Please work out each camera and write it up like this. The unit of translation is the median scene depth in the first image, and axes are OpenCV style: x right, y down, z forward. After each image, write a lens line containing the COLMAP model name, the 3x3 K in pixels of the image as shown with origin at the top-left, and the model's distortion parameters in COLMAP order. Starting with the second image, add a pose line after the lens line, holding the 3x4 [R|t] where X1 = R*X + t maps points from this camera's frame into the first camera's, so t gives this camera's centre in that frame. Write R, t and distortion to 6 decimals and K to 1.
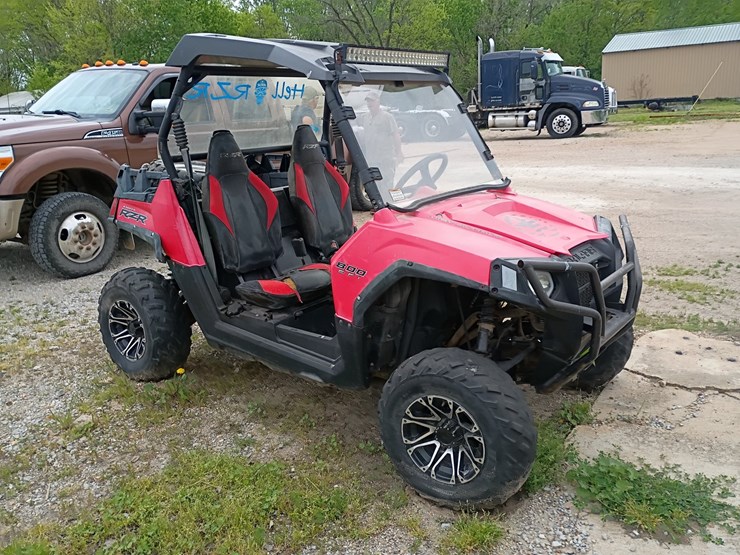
lens RADIAL K [[635.2, 0, 373.5], [0, 635.2, 277.3], [0, 0, 1]] dist [0.067054, -0.076810]
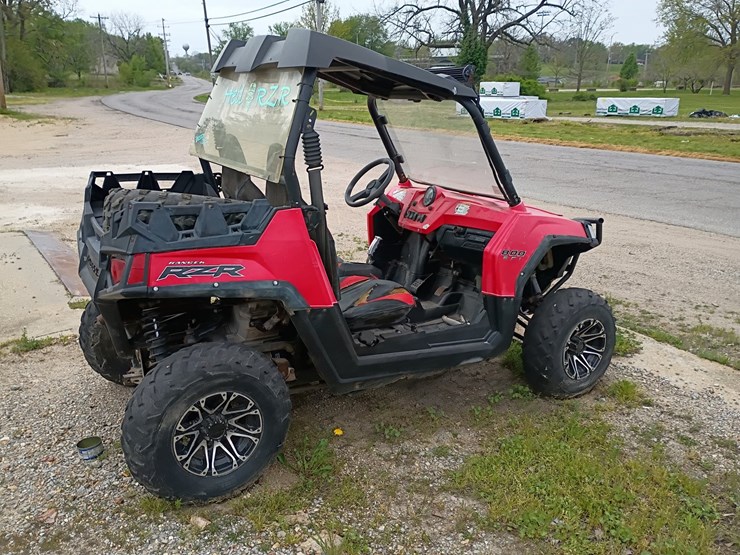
lens RADIAL K [[635.2, 0, 370.3], [0, 635.2, 276.8], [0, 0, 1]] dist [0.067054, -0.076810]
pose [[0.378596, -0.214435, 0.900379, -1.008113], [0.212590, 0.966930, 0.140895, -0.161048], [-0.900817, 0.138069, 0.411663, 0.601039]]
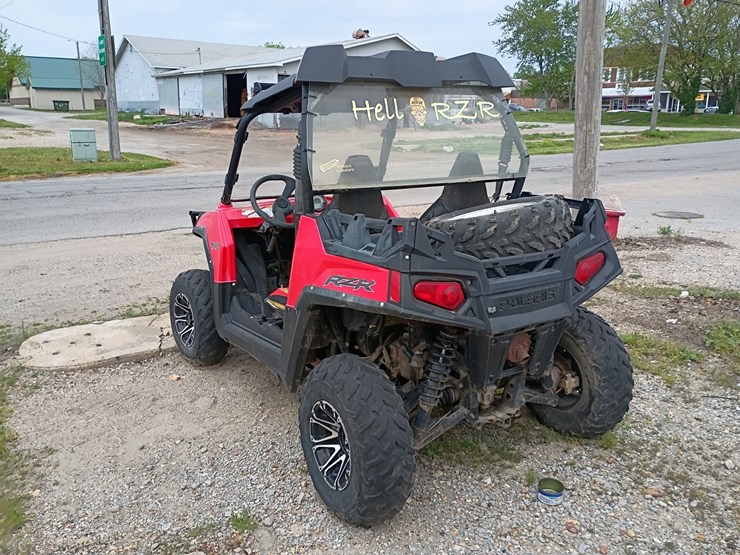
lens RADIAL K [[635.2, 0, 383.5], [0, 635.2, 276.7], [0, 0, 1]] dist [0.067054, -0.076810]
pose [[-0.940096, -0.045493, 0.337862, -0.463681], [0.123042, 0.878977, 0.460717, -0.534633], [-0.317932, 0.474689, -0.820725, 1.966807]]
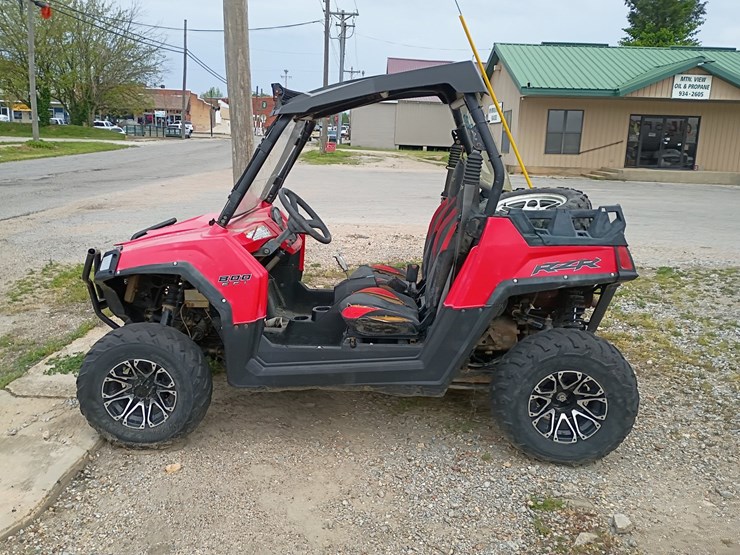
lens RADIAL K [[635.2, 0, 367.2], [0, 635.2, 276.7], [0, 0, 1]] dist [0.067054, -0.076810]
pose [[-0.831206, 0.141637, -0.537620, 0.544962], [-0.134004, 0.887455, 0.440983, -0.531063], [0.539573, 0.438591, -0.718678, 1.865518]]
